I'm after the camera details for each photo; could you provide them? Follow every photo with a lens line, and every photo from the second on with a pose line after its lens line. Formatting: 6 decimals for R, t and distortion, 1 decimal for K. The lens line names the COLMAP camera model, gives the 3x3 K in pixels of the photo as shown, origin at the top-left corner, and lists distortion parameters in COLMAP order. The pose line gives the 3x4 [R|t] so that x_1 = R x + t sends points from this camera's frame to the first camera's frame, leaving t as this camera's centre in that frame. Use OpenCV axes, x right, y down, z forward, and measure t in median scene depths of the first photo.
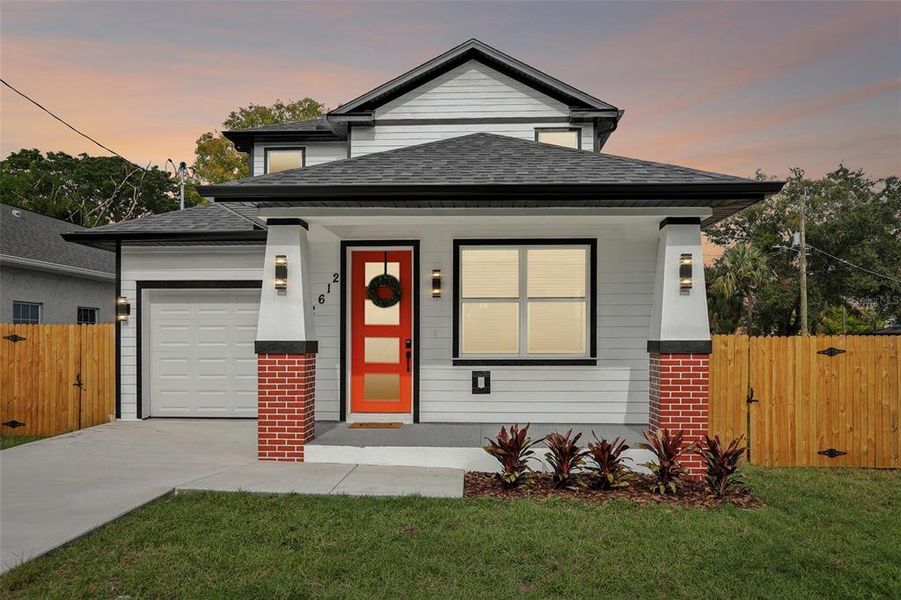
lens RADIAL K [[615.5, 0, 449.2], [0, 615.5, 335.6], [0, 0, 1]] dist [-0.020681, 0.040345]
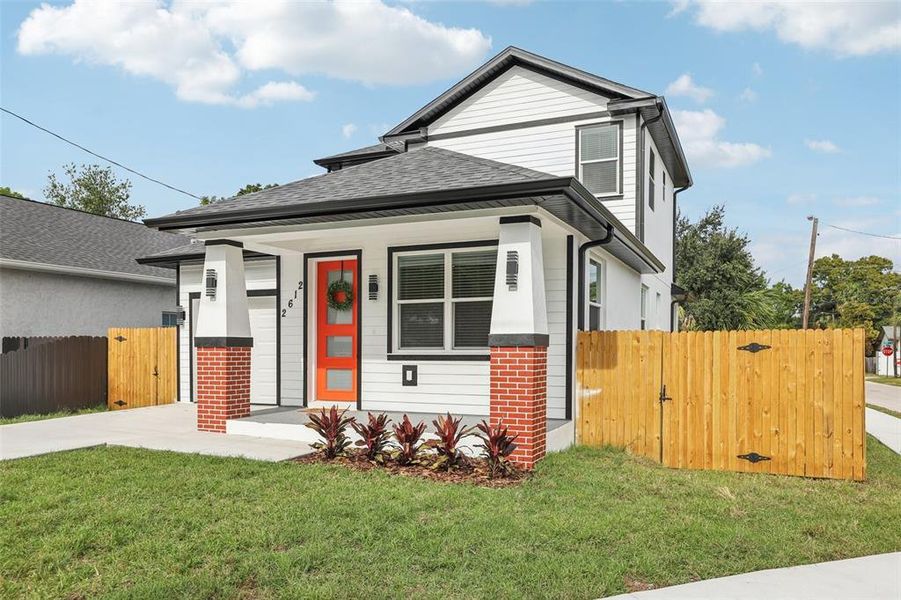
lens RADIAL K [[635.6, 0, 458.5], [0, 635.6, 348.0], [0, 0, 1]] dist [-0.013132, 0.036162]
pose [[0.938719, 0.000009, -0.344683, 0.526504], [0.002198, 0.999980, 0.006013, 0.020080], [0.344676, -0.006402, 0.938700, -0.039311]]
